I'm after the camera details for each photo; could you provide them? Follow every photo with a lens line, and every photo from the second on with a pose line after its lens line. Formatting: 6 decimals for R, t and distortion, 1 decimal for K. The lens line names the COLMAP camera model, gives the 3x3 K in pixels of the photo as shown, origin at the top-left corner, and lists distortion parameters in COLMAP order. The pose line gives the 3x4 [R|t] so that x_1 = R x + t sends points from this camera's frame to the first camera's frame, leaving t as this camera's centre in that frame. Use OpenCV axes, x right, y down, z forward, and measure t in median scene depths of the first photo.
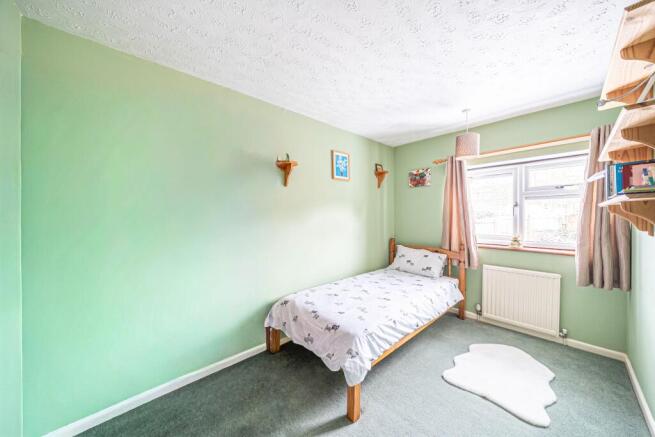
lens RADIAL K [[231.8, 0, 327.5], [0, 231.8, 218.5], [0, 0, 1]] dist [-0.001254, -0.000159]
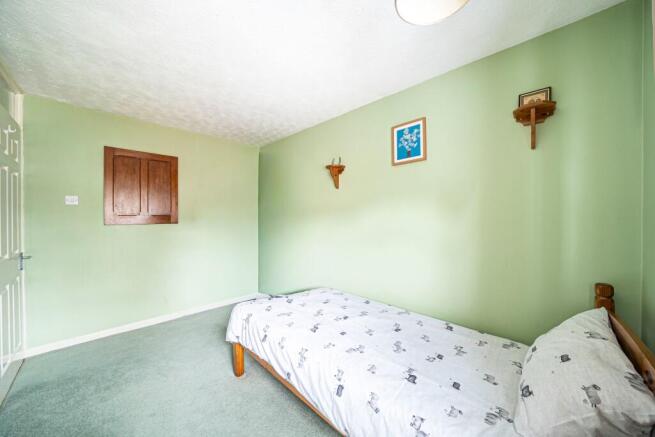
lens RADIAL K [[231.8, 0, 327.5], [0, 231.8, 218.5], [0, 0, 1]] dist [-0.001254, -0.000159]
pose [[0.047966, 0.007099, -0.998824, 0.741337], [-0.017950, 0.999819, 0.006244, -0.004709], [0.998688, 0.017629, 0.048084, 0.750056]]
